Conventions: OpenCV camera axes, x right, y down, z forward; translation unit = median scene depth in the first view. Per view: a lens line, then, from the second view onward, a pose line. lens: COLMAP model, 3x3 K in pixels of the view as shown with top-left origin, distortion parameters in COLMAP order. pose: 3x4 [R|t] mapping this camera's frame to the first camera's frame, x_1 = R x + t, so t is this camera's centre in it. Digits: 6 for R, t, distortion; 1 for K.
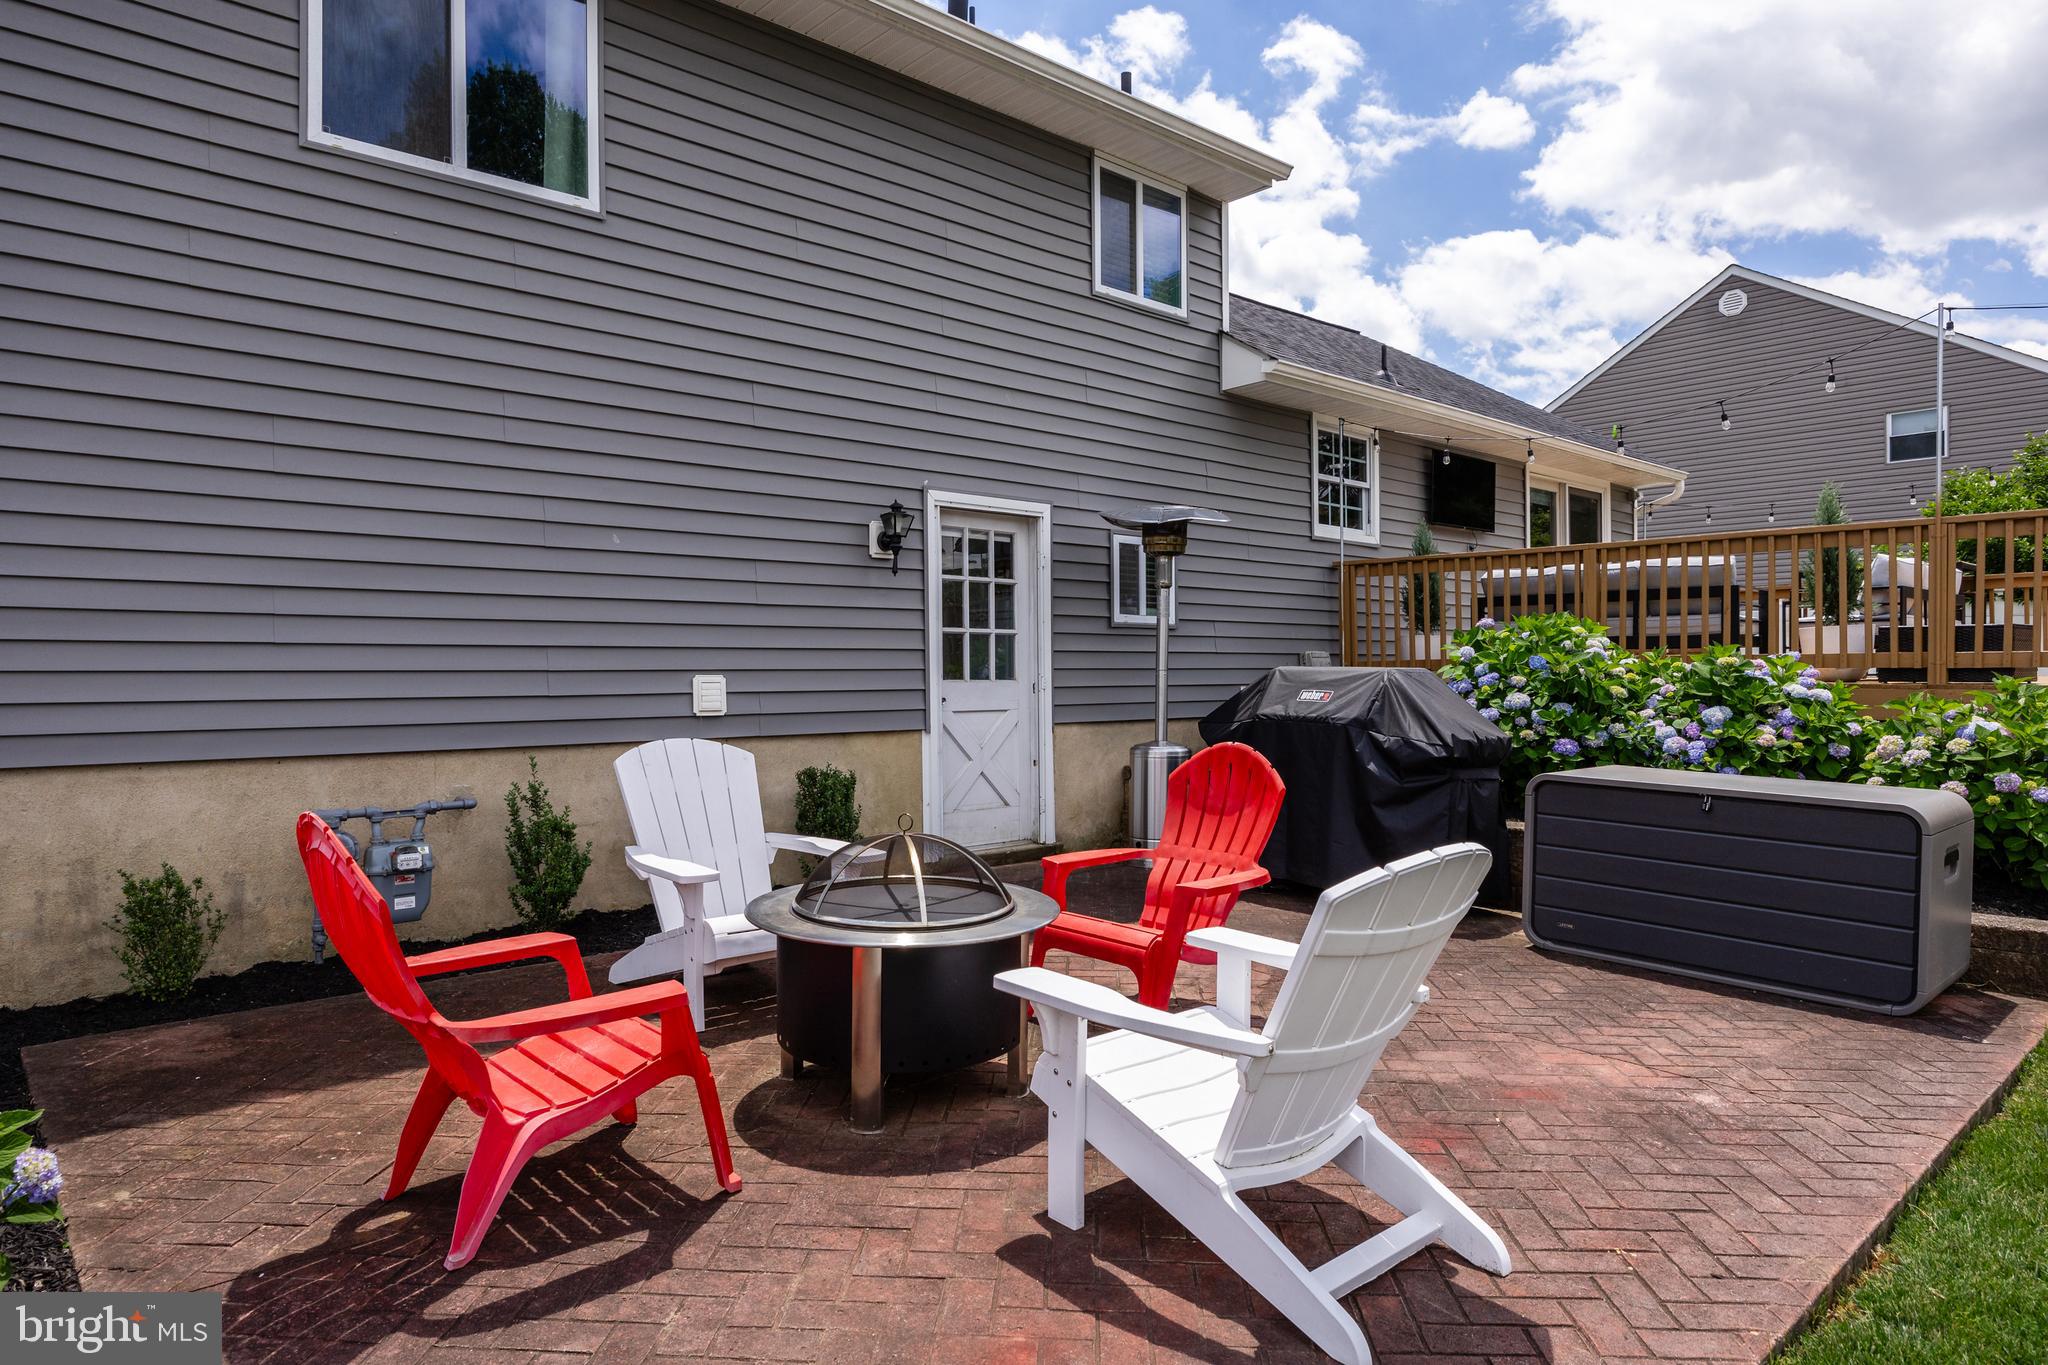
lens RADIAL K [[1250.8, 0, 1024.0], [0, 1250.8, 682.5], [0, 0, 1]] dist [-0.022903, 0.001374]
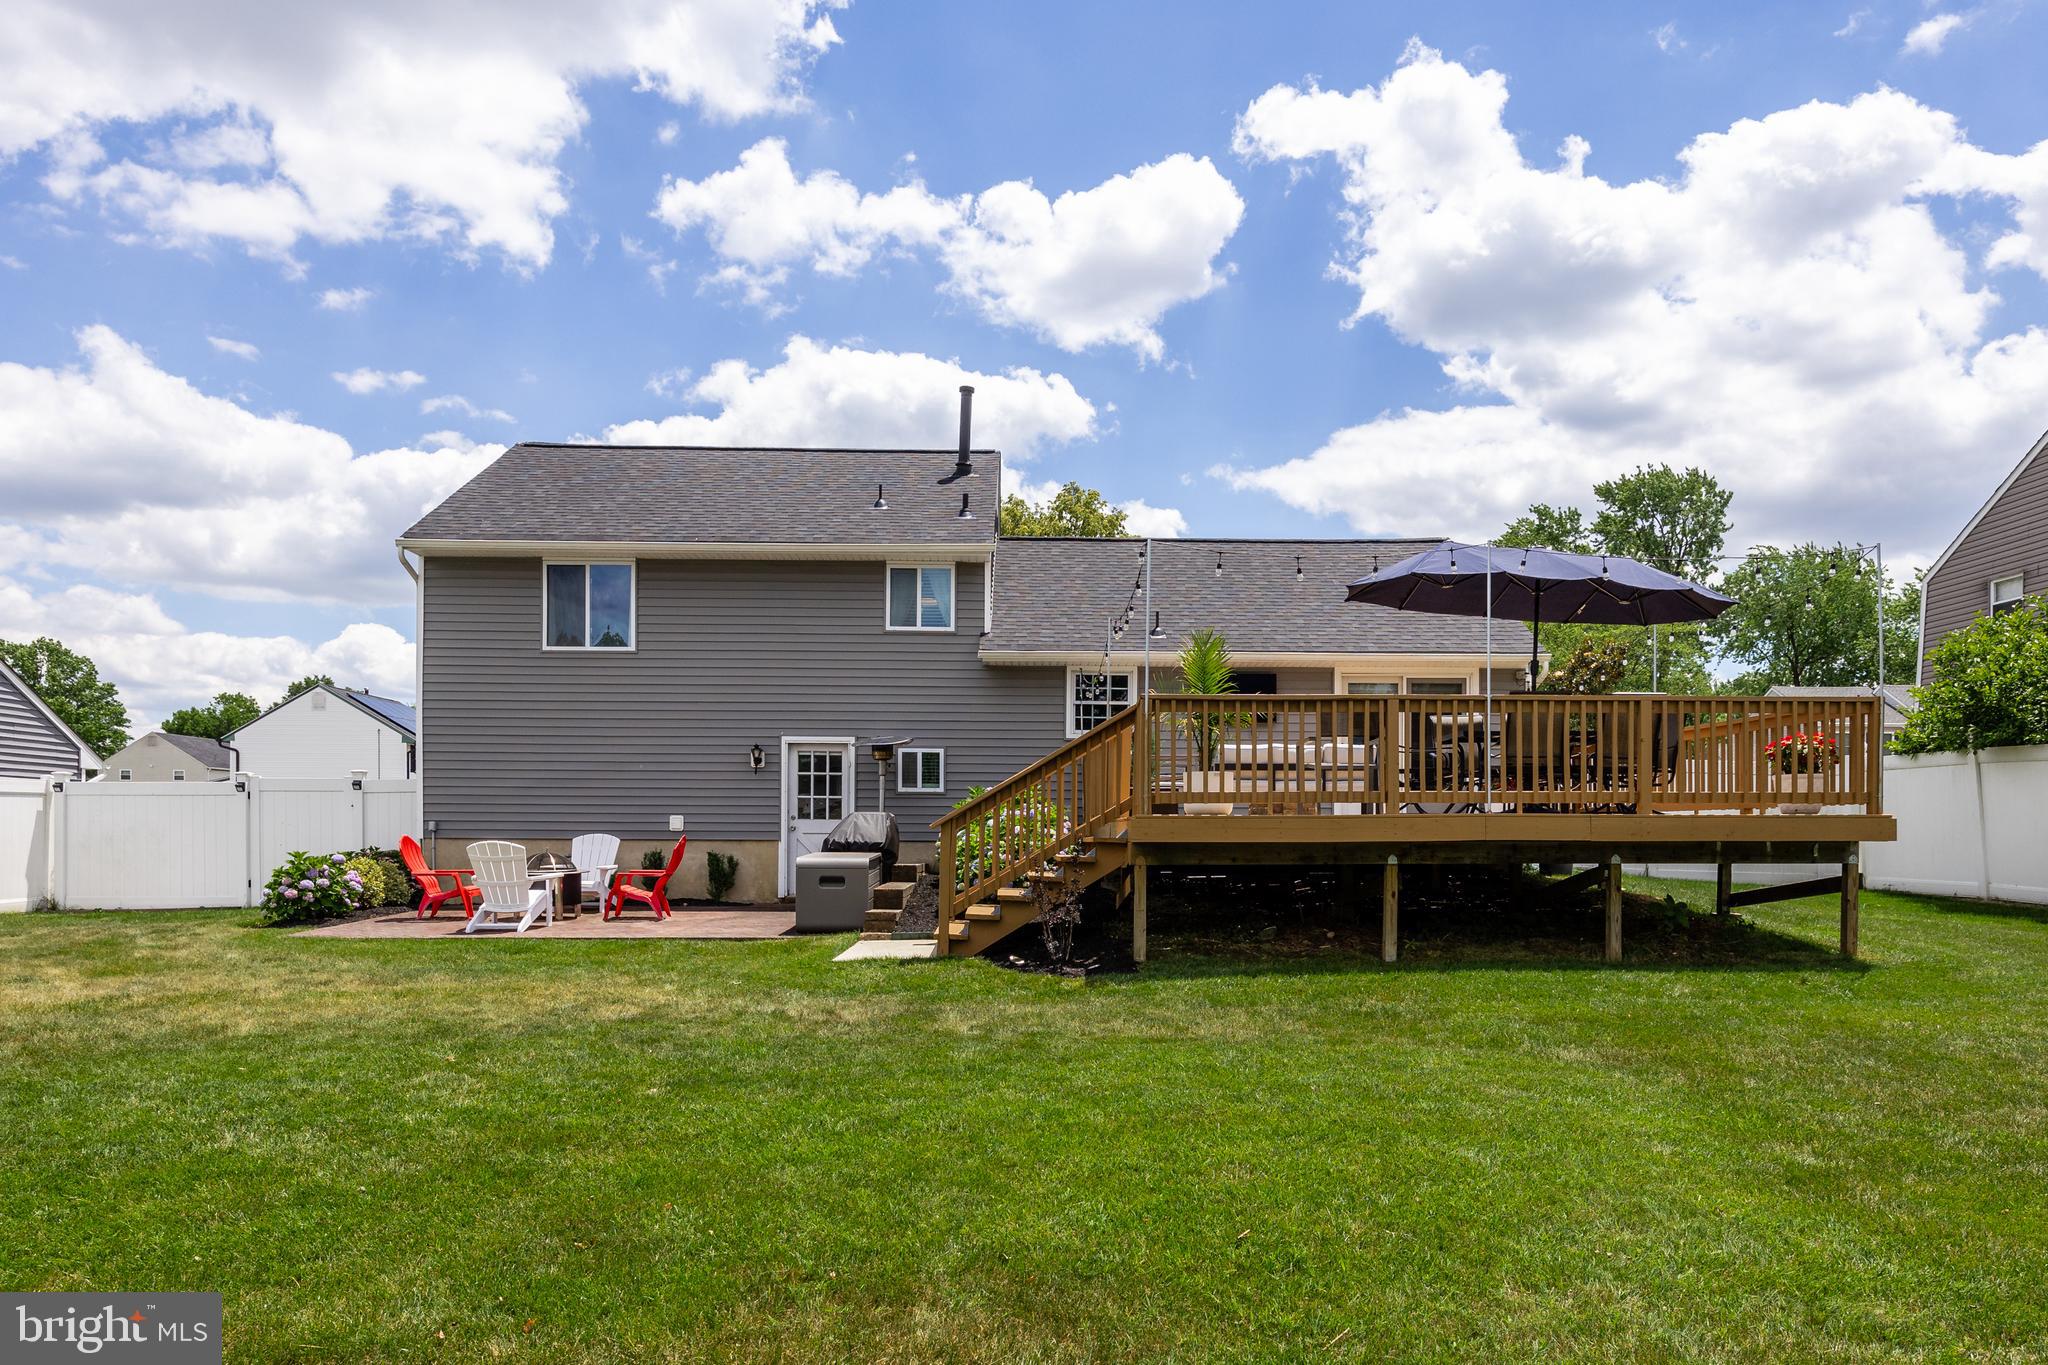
lens RADIAL K [[1509.5, 0, 1027.5], [0, 1509.5, 855.4], [0, 0, 1]] dist [-0.004512, 0.000992]
pose [[0.736148, 0.012809, -0.676700, 1.911405], [-0.015622, 0.999876, 0.001931, 0.047405], [0.676641, 0.009149, 0.736257, -0.663517]]
